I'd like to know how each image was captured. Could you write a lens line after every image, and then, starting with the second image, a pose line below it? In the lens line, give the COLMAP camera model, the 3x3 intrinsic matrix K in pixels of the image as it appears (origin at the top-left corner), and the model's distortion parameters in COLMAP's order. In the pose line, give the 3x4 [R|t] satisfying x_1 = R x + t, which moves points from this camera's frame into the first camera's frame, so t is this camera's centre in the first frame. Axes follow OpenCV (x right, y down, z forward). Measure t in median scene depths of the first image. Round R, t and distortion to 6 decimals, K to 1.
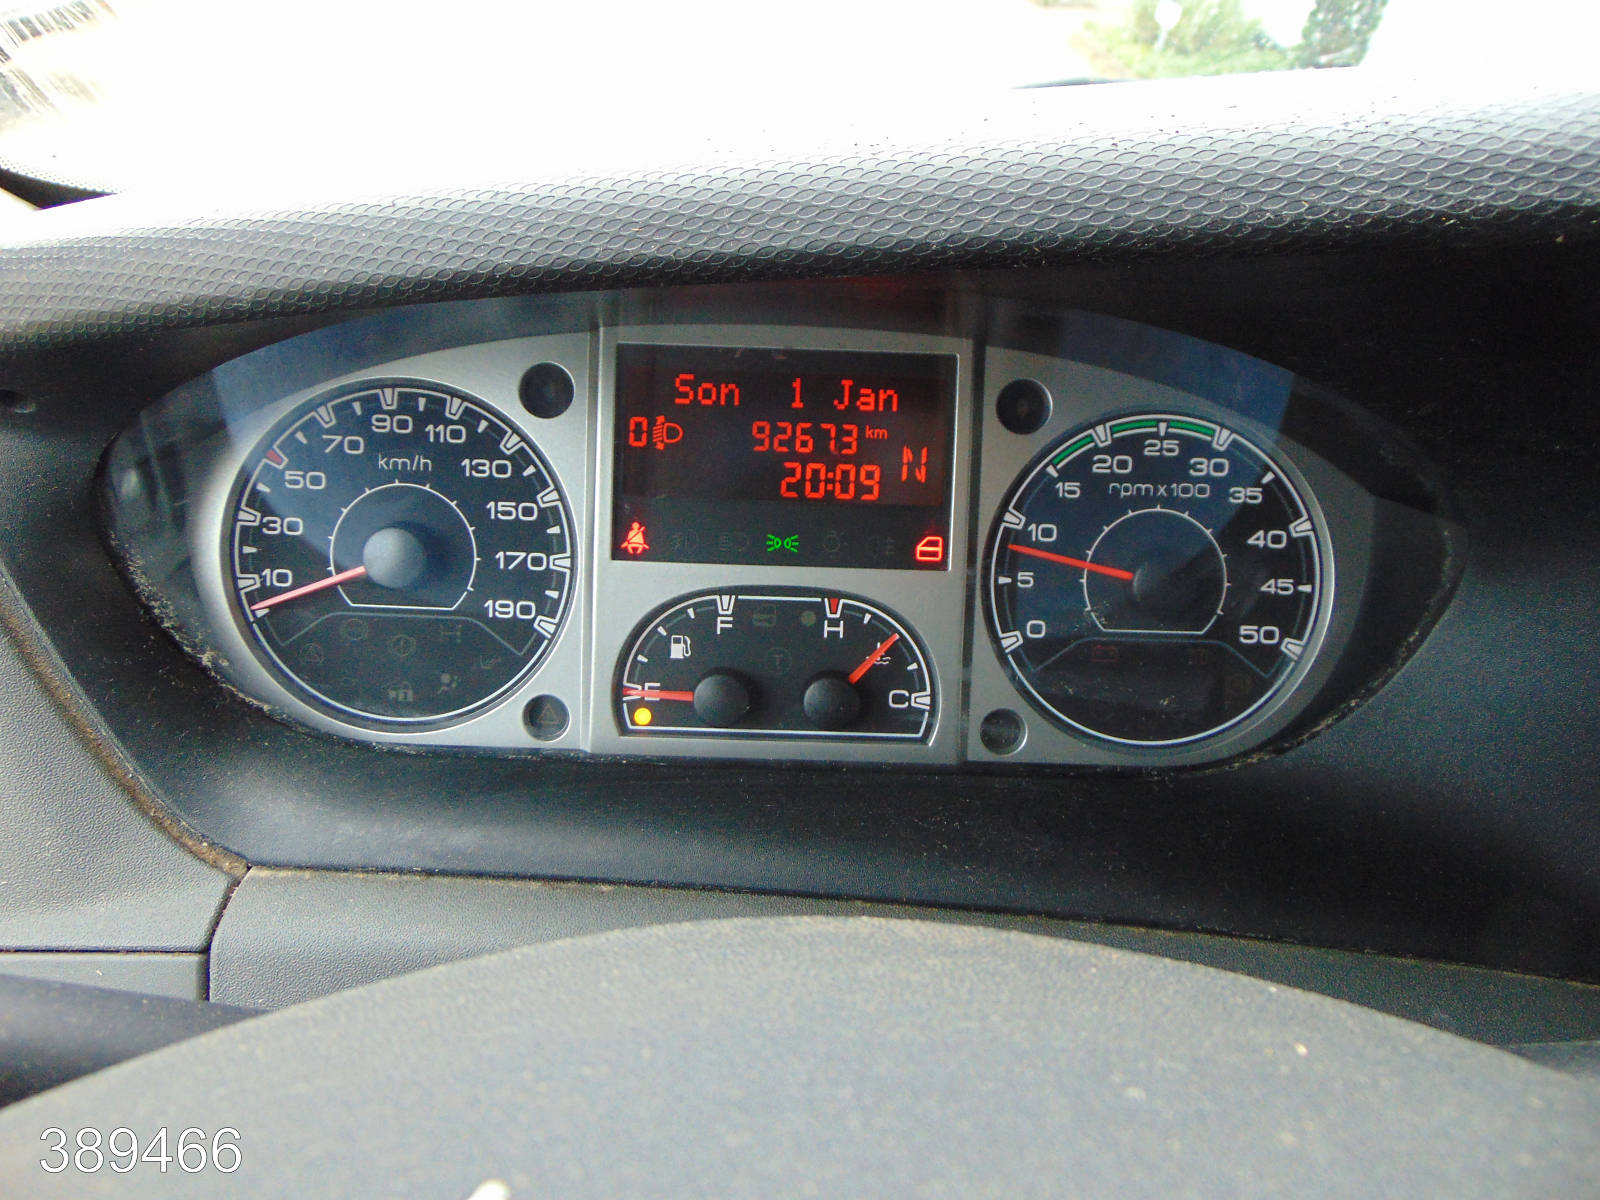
lens RADIAL K [[1190.8, 0, 795.1], [0, 1190.8, 596.1], [0, 0, 1]] dist [-0.034240, 0.056367]
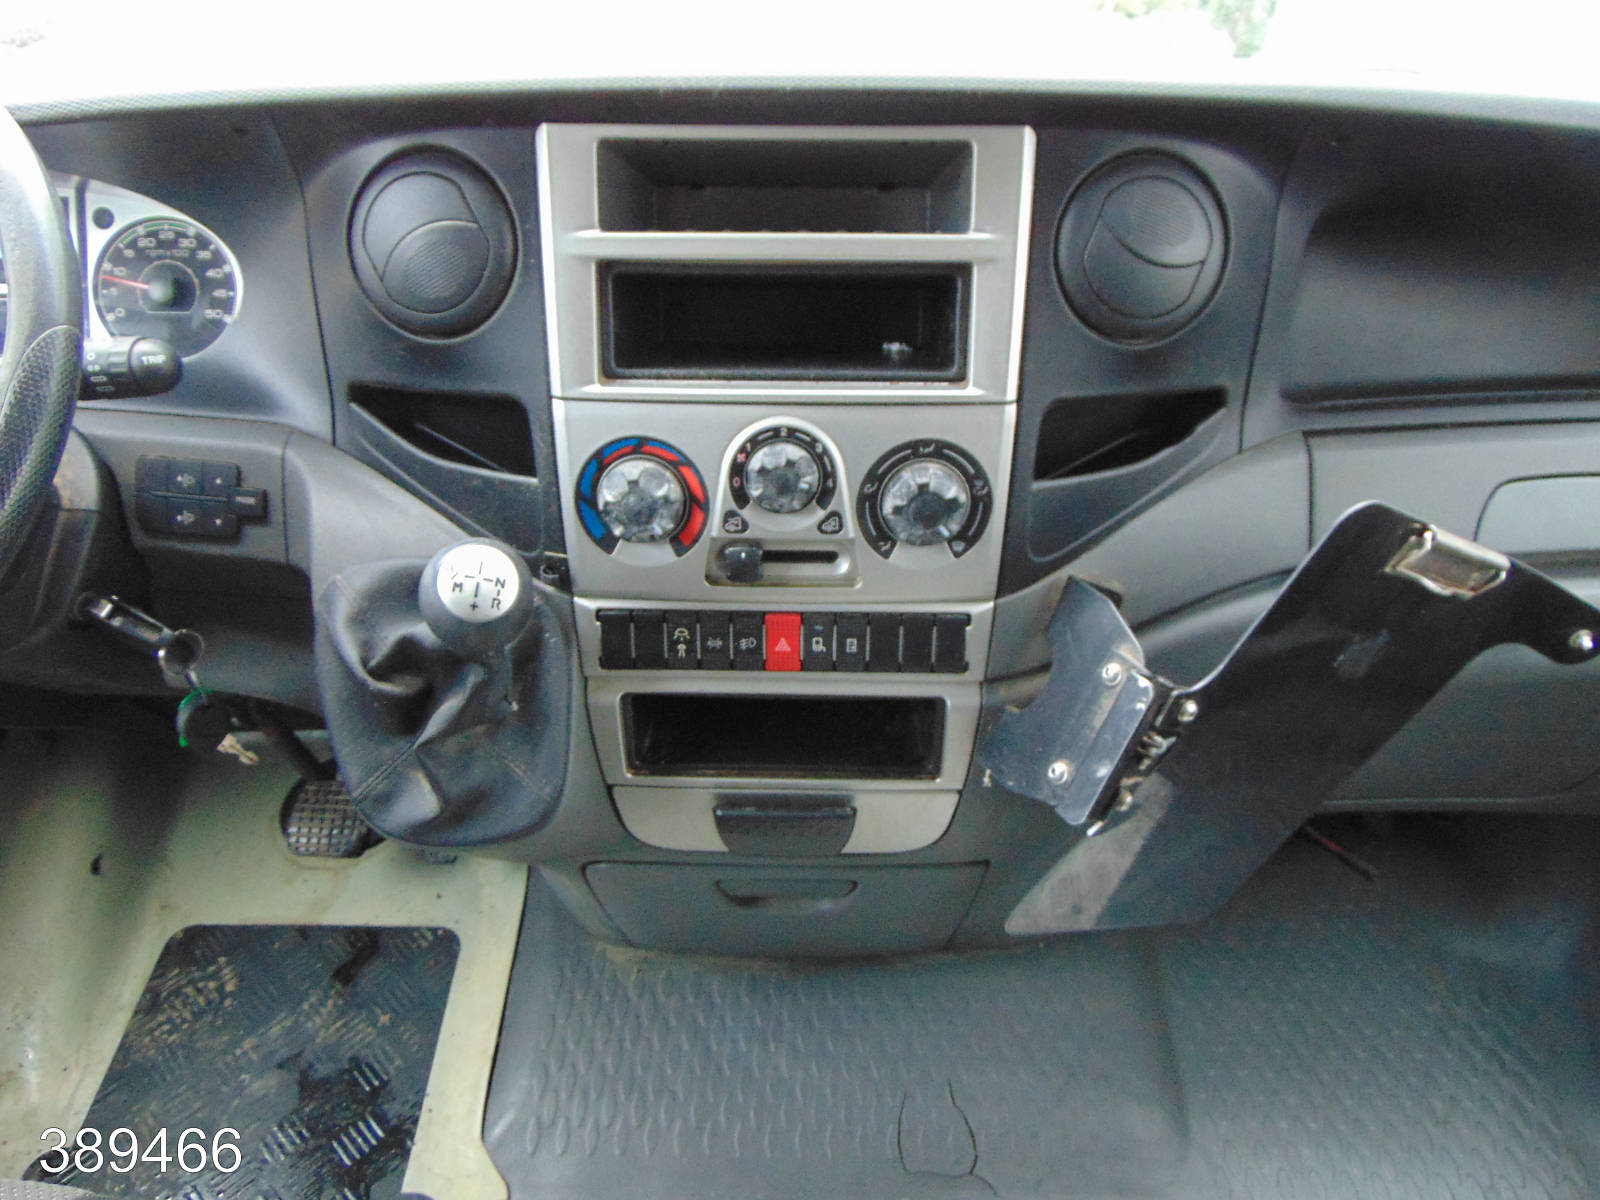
lens RADIAL K [[1190.8, 0, 805.8], [0, 1190.8, 599.3], [0, 0, 1]] dist [-0.034240, 0.056367]
pose [[0.999468, -0.014134, -0.029385, 1.676637], [0.014638, 0.999748, 0.017012, 0.596835], [0.029137, -0.017433, 0.999423, -1.391284]]
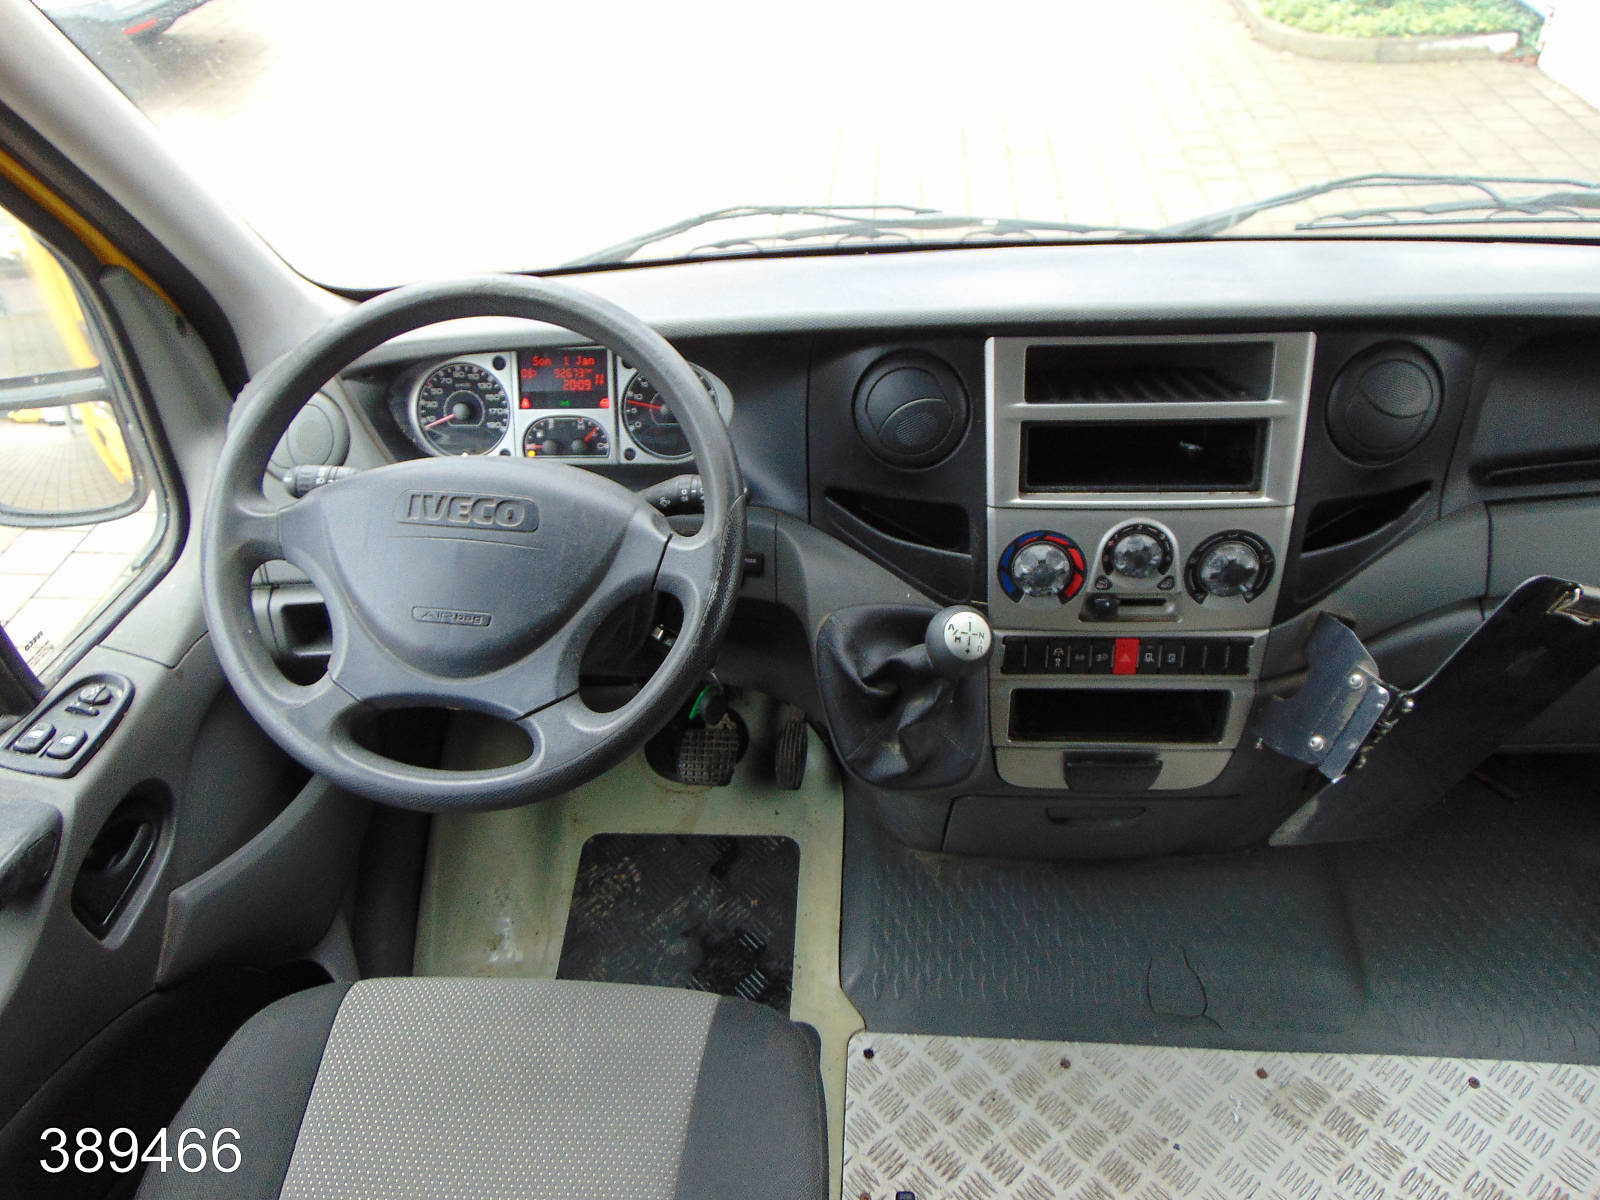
lens RADIAL K [[1190.8, 0, 799.6], [0, 1190.8, 606.2], [0, 0, 1]] dist [-0.034240, 0.056367]
pose [[0.993129, -0.022754, -0.114789, 1.081106], [0.034265, 0.994465, 0.099323, 0.231326], [0.111893, -0.102574, 0.988412, -2.509551]]
